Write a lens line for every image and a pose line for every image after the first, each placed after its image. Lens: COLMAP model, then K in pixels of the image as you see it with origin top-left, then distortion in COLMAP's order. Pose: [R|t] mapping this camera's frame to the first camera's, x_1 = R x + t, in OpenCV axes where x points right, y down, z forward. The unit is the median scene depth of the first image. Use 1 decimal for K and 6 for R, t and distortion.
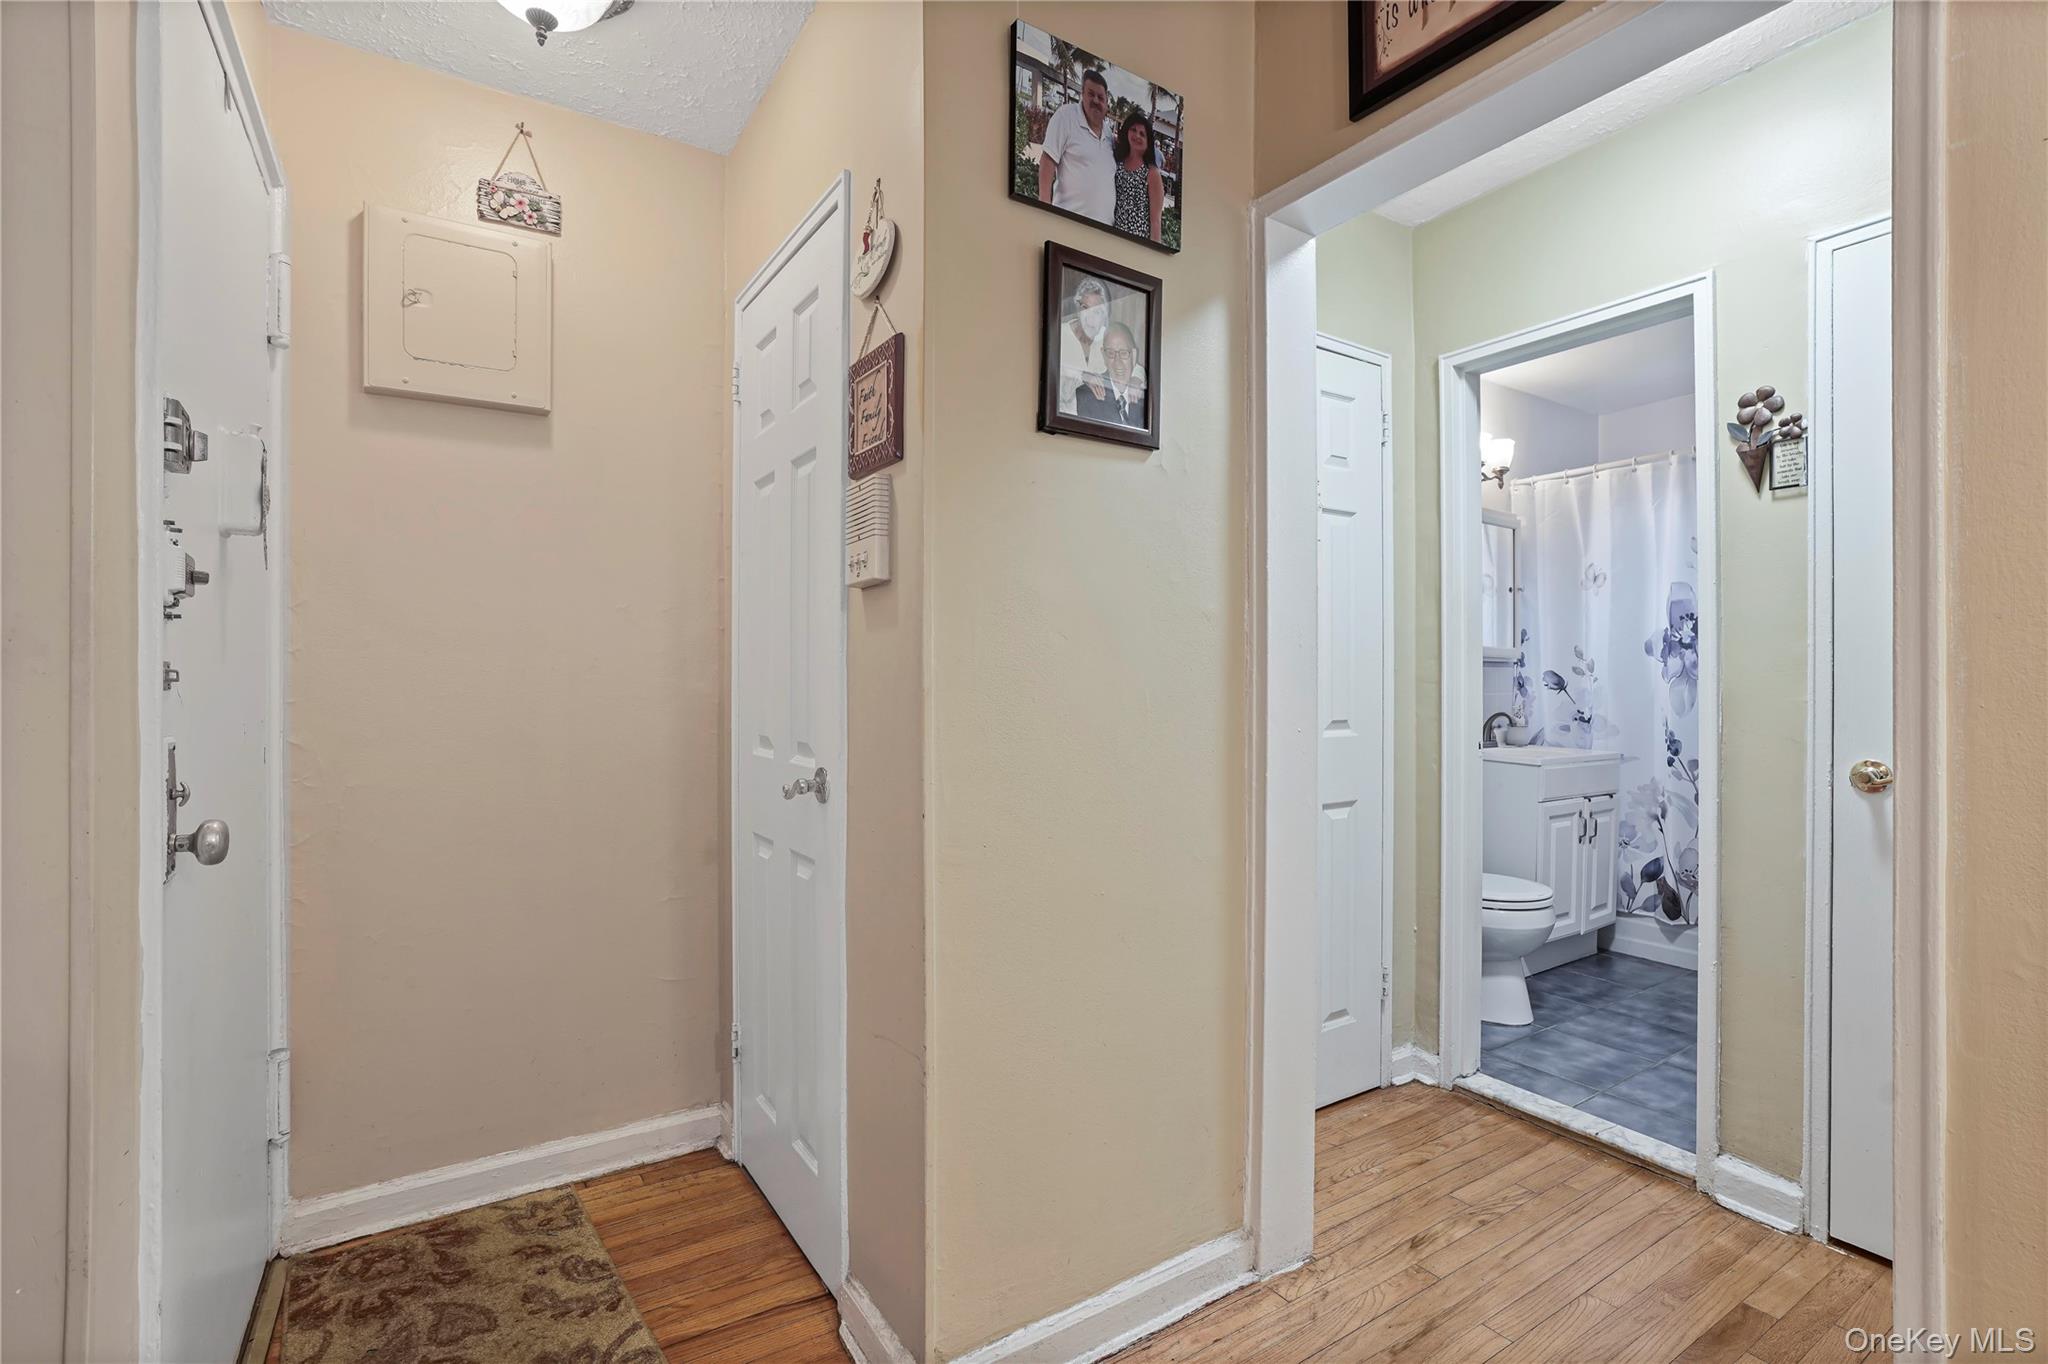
lens RADIAL K [[942.5, 0, 1043.5], [0, 942.5, 679.5], [0, 0, 1]] dist [-0.051613, 0.024980]
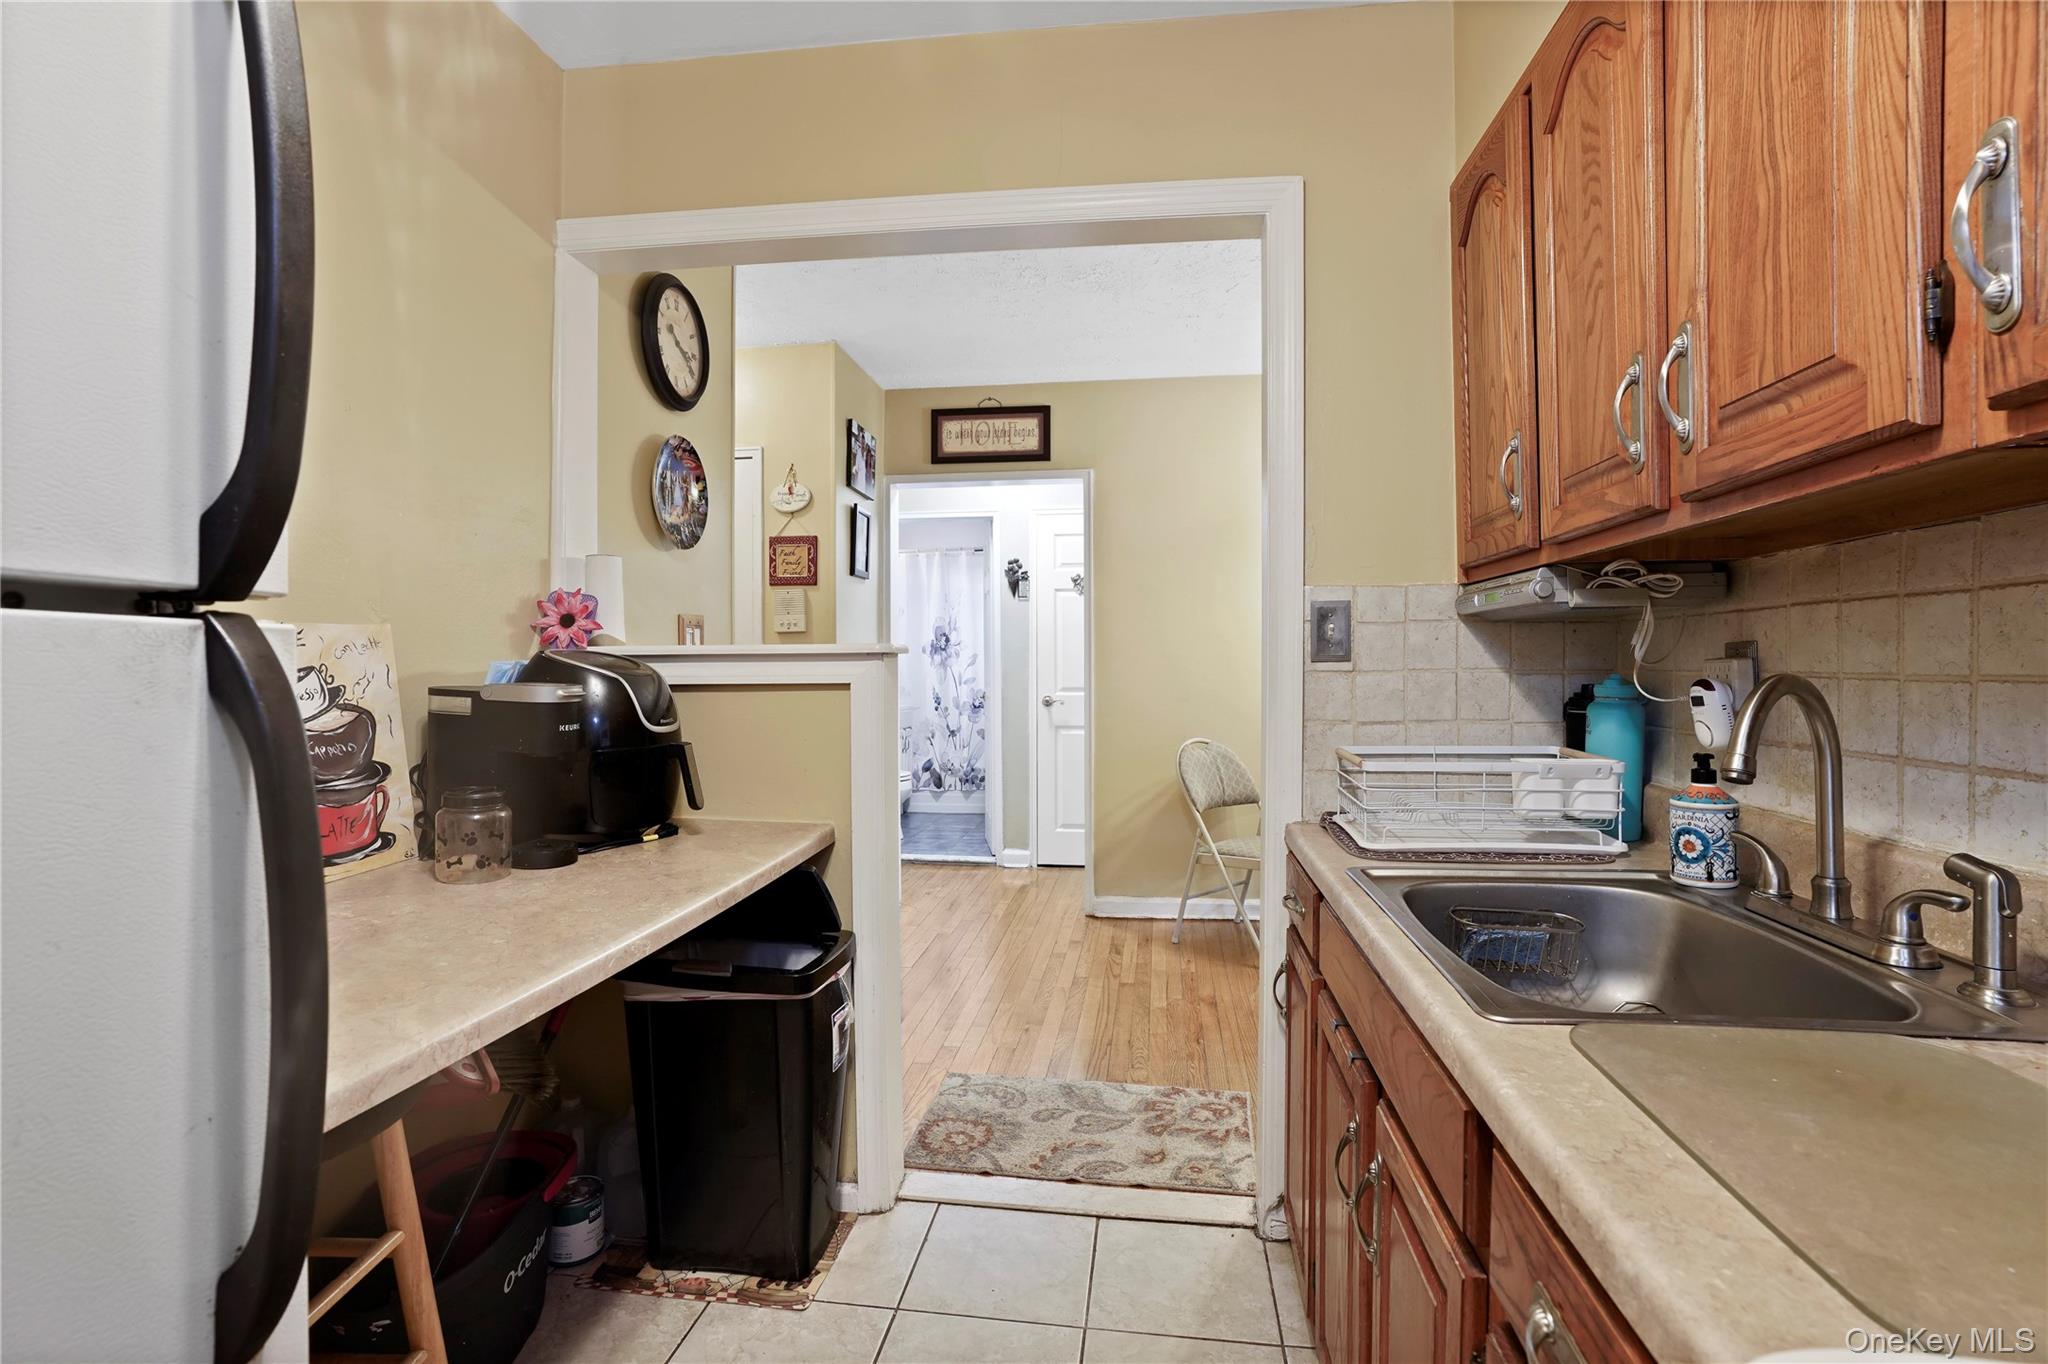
lens RADIAL K [[934.9, 0, 1020.6], [0, 934.9, 690.8], [0, 0, 1]] dist [-0.050647, 0.029253]
pose [[0.666630, -0.025868, 0.744939, -1.235366], [0.004234, 0.999513, 0.030919, -0.016670], [-0.745376, -0.017458, 0.666415, -0.822388]]
